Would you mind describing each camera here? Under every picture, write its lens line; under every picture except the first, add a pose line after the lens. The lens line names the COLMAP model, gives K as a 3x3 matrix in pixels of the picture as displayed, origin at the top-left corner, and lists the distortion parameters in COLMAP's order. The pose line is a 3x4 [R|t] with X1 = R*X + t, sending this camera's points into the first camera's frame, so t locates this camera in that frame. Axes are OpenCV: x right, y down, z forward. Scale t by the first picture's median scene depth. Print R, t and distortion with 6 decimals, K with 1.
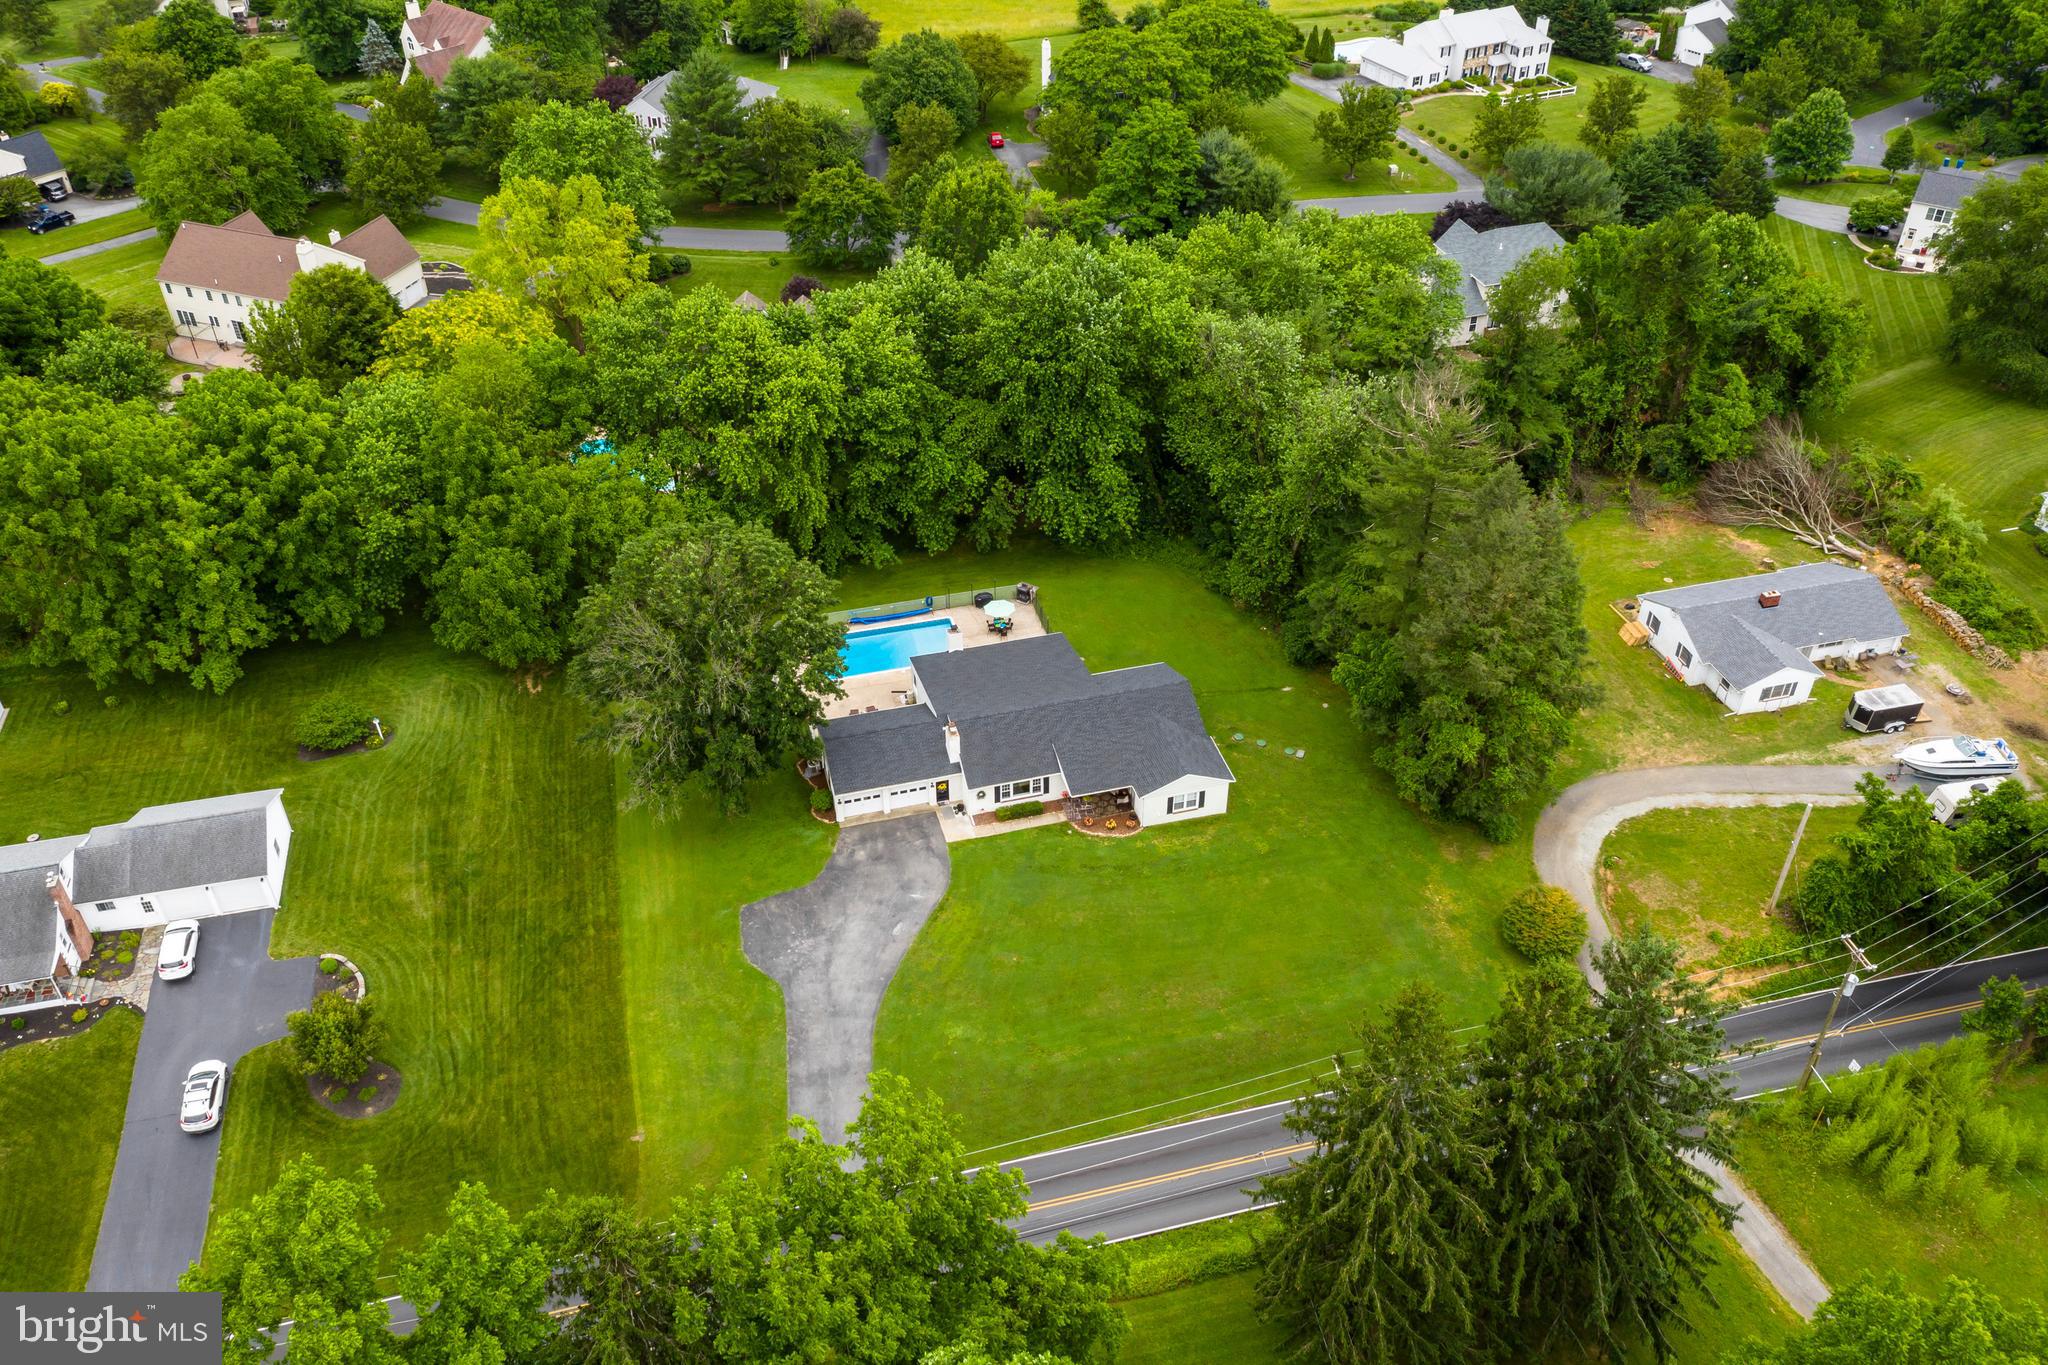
lens RADIAL K [[1661.0, 0, 1028.6], [0, 1661.0, 674.4], [0, 0, 1]] dist [-0.008006, -0.002611]
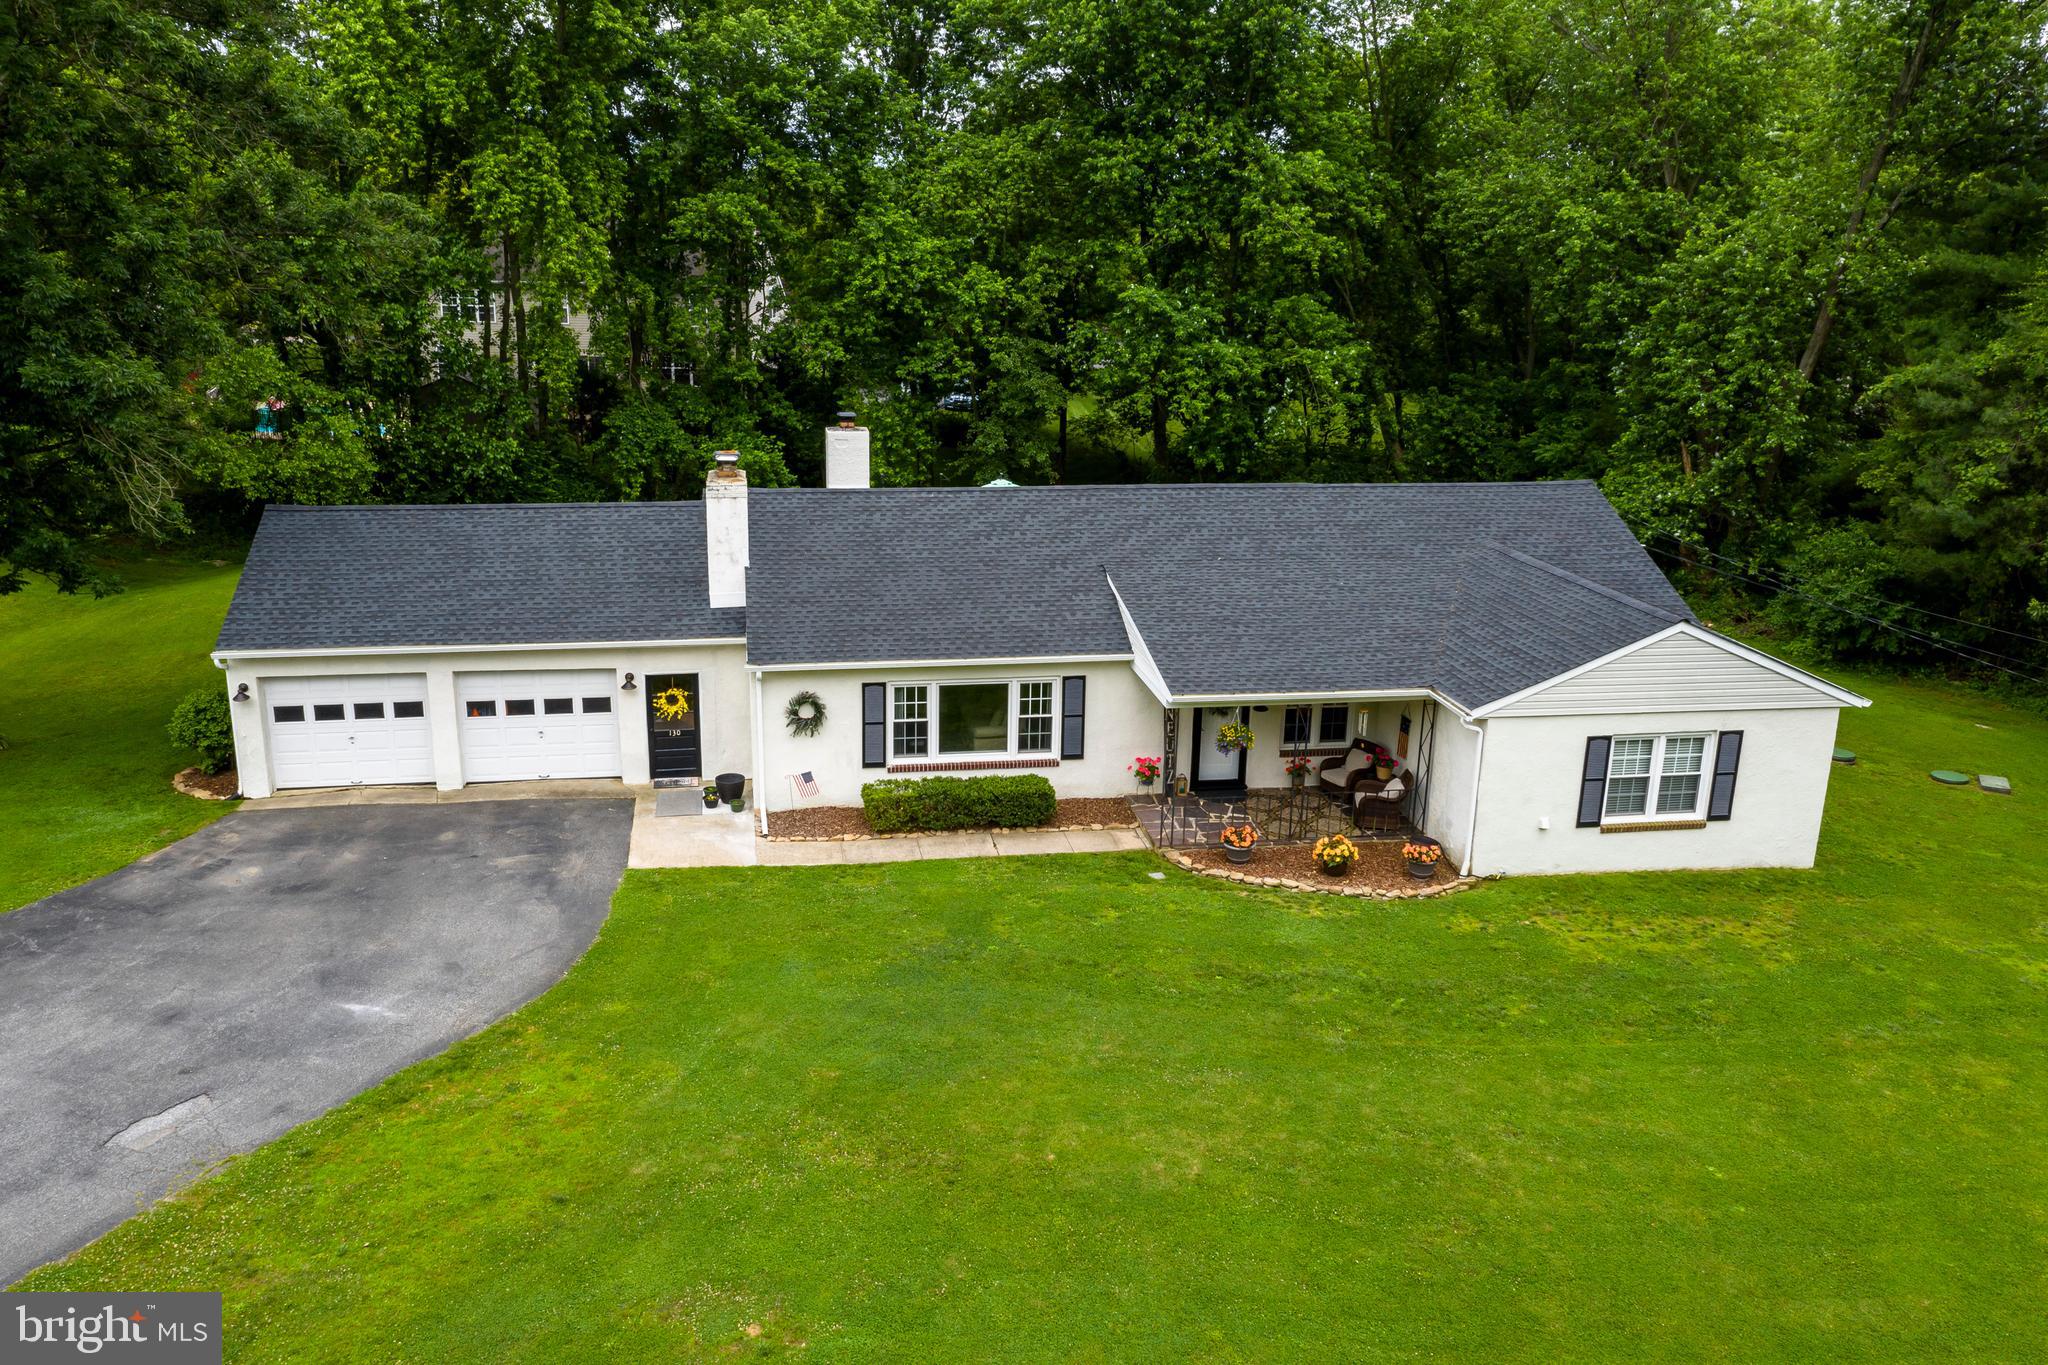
lens RADIAL K [[1661.0, 0, 1028.6], [0, 1661.0, 674.4], [0, 0, 1]] dist [-0.008006, -0.002611]
pose [[0.995356, 0.054706, -0.079210, 0.021033], [-0.080163, 0.926613, -0.367372, 0.137605], [0.053299, 0.372016, 0.926695, 0.680211]]
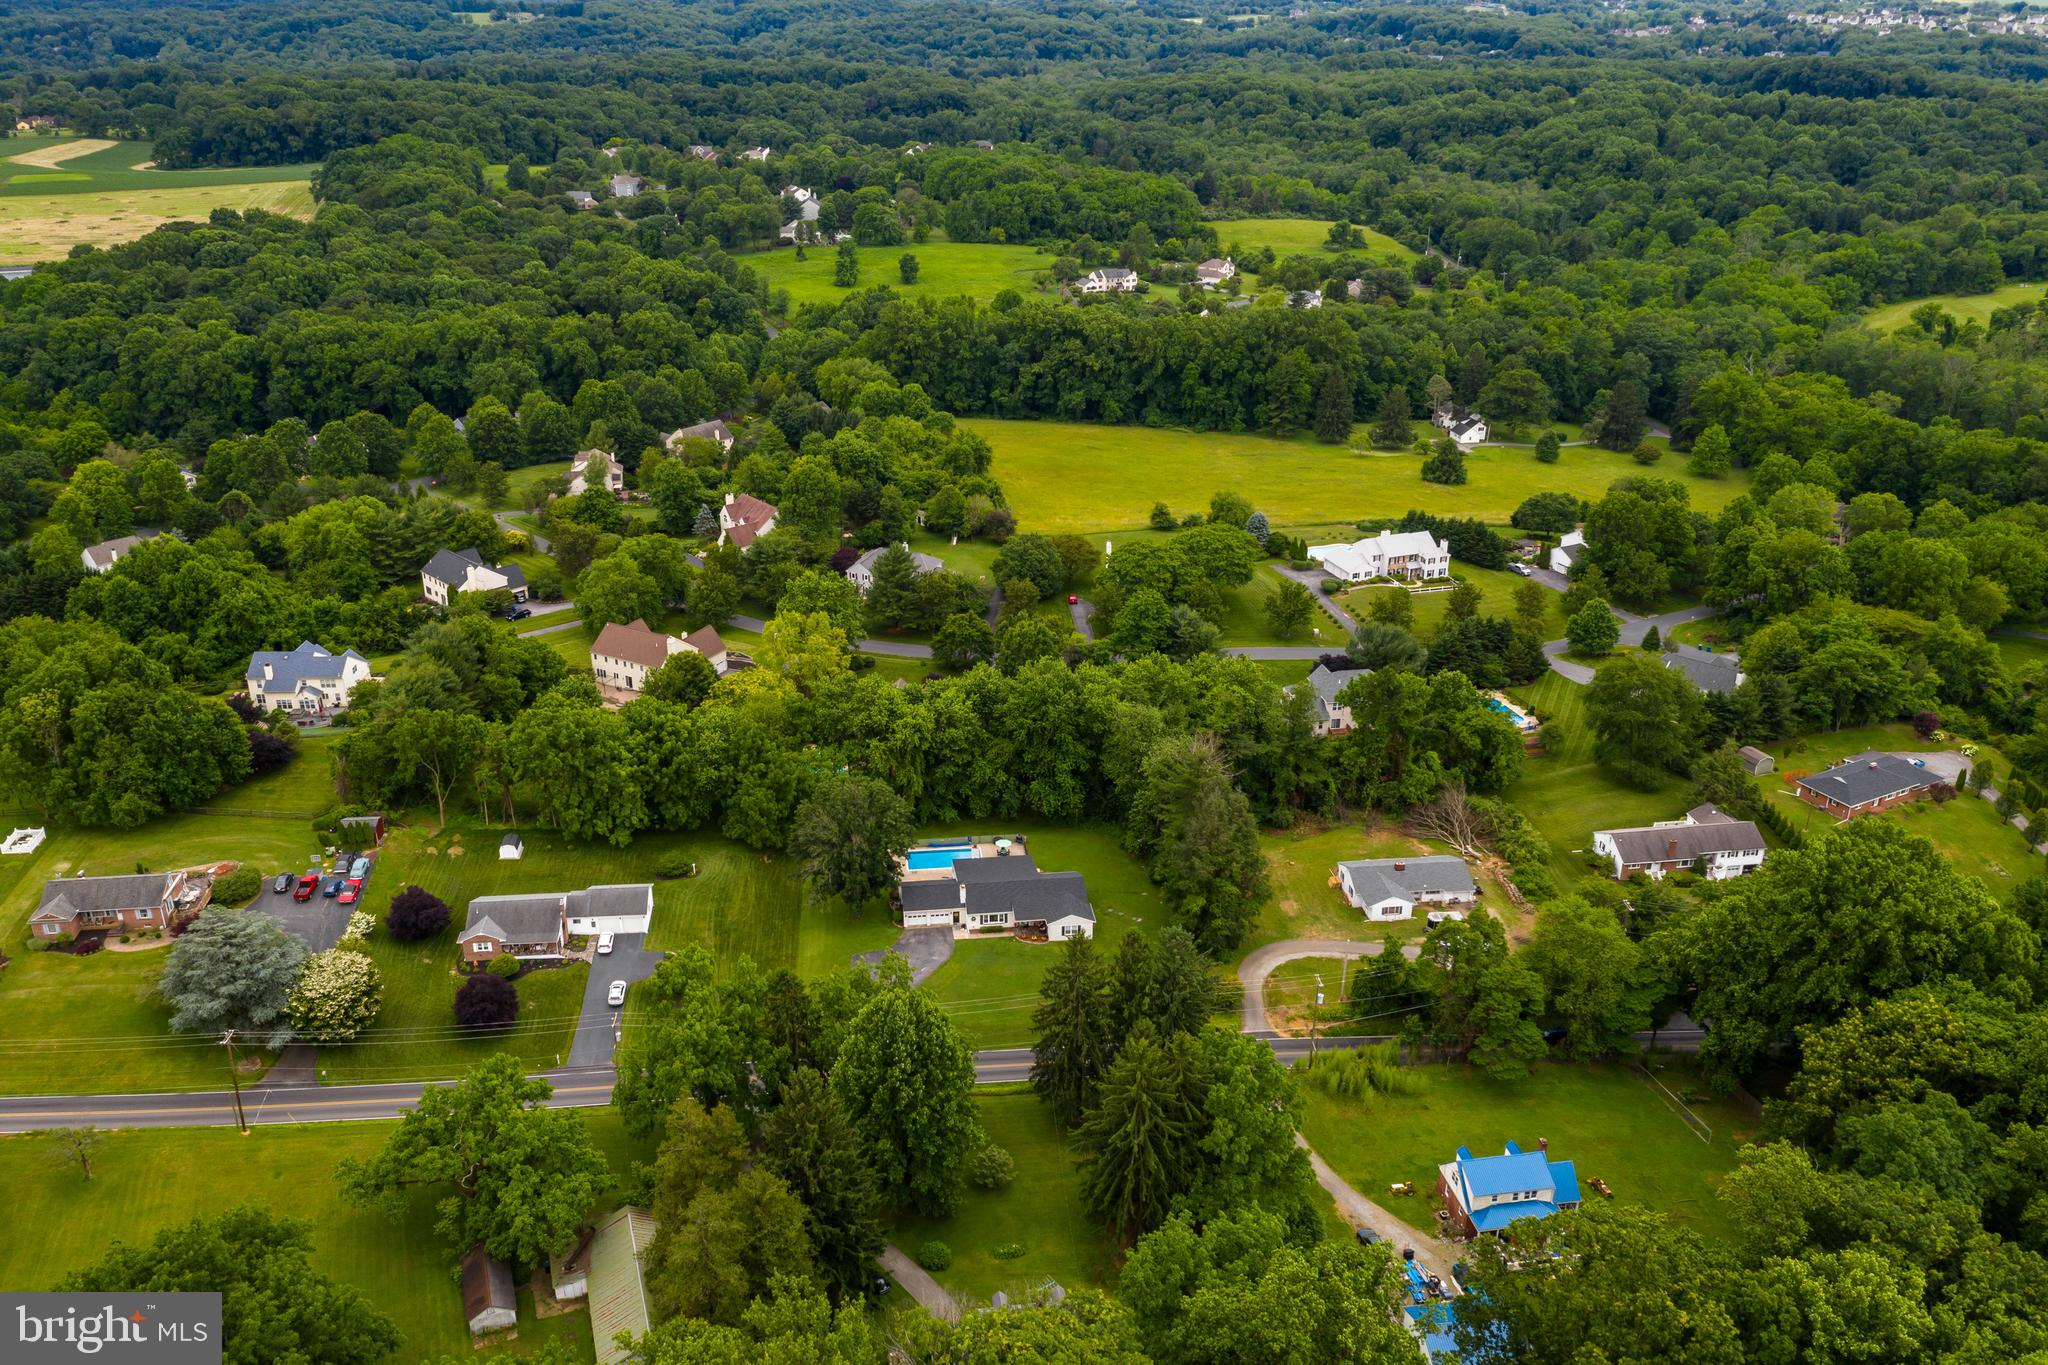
lens RADIAL K [[1661.0, 0, 1028.6], [0, 1661.0, 674.4], [0, 0, 1]] dist [-0.008006, -0.002611]
pose [[0.990623, 0.062967, -0.121246, 0.240280], [-0.090193, 0.967998, -0.234190, 0.226775], [0.102620, 0.242930, 0.964601, -0.943370]]
